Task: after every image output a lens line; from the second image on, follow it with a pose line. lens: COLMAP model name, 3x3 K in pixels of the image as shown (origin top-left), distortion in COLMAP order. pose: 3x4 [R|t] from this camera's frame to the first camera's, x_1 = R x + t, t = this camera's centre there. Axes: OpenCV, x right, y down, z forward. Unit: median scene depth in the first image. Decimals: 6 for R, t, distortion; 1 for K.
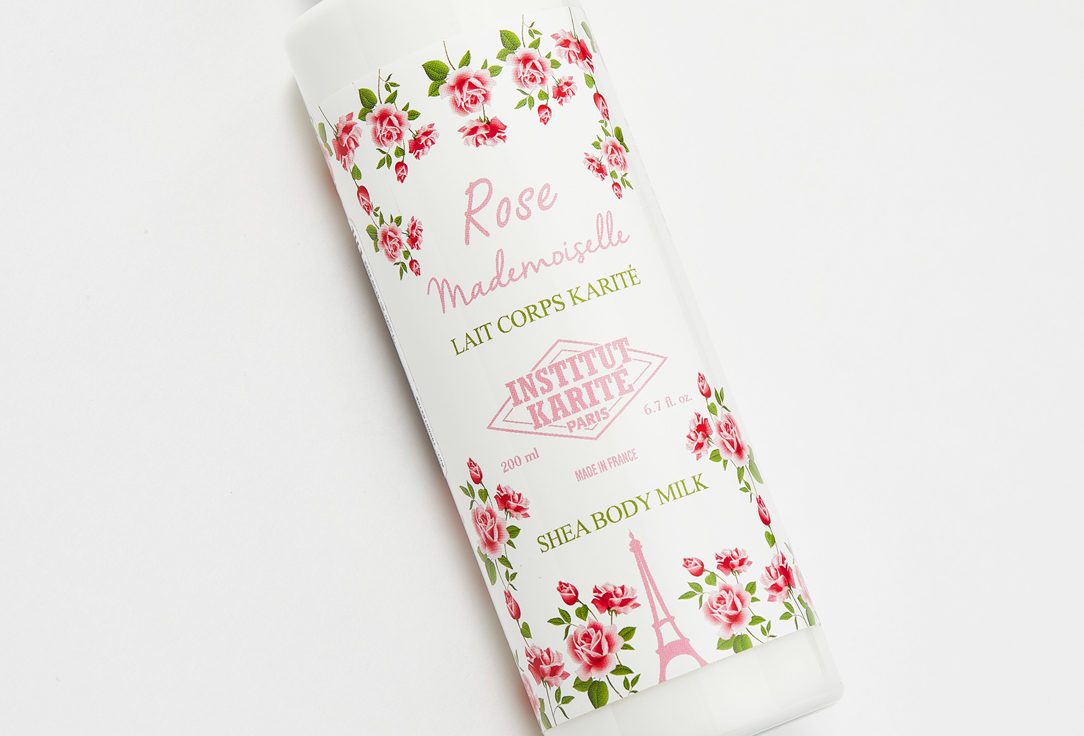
lens RADIAL K [[6914.9, 0, 542.0], [0, 6914.9, 368.0], [0, 0, 1]] dist [-1.164680, 1.232805]
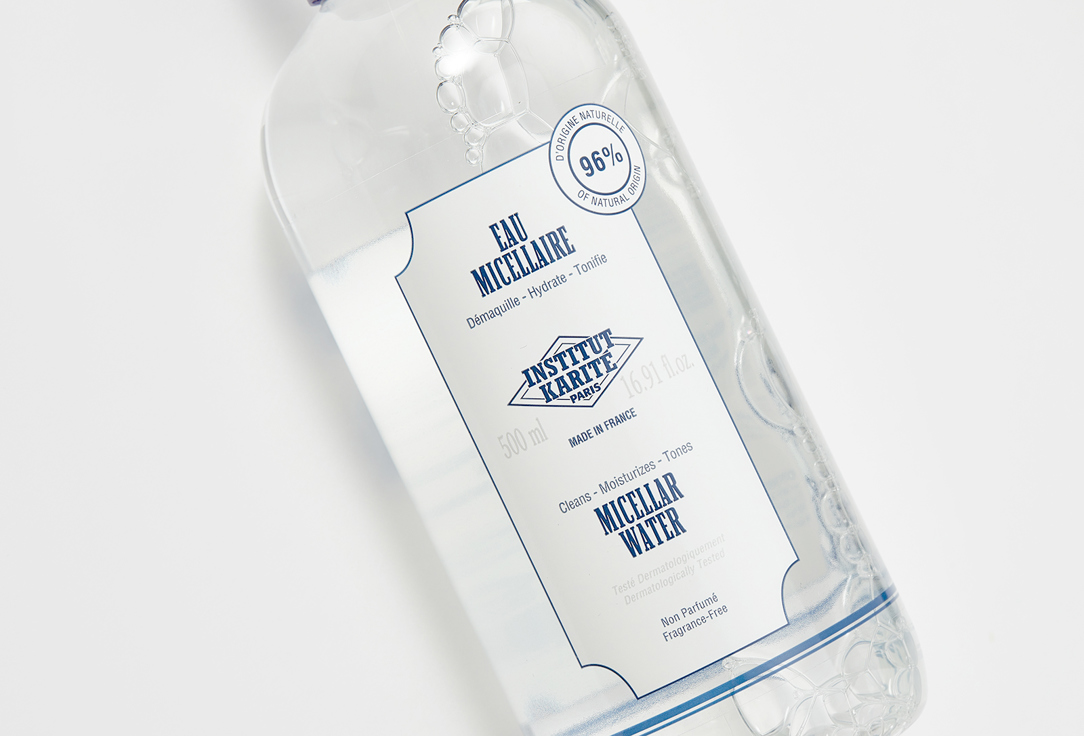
lens RADIAL K [[6914.9, 0, 542.0], [0, 6914.9, 368.0], [0, 0, 1]] dist [-1.164680, 1.232805]
pose [[0.996576, -0.082679, 0.000943, -0.002687], [0.082675, 0.996568, 0.004159, -0.003725], [-0.001284, -0.004067, 0.999991, -0.356646]]
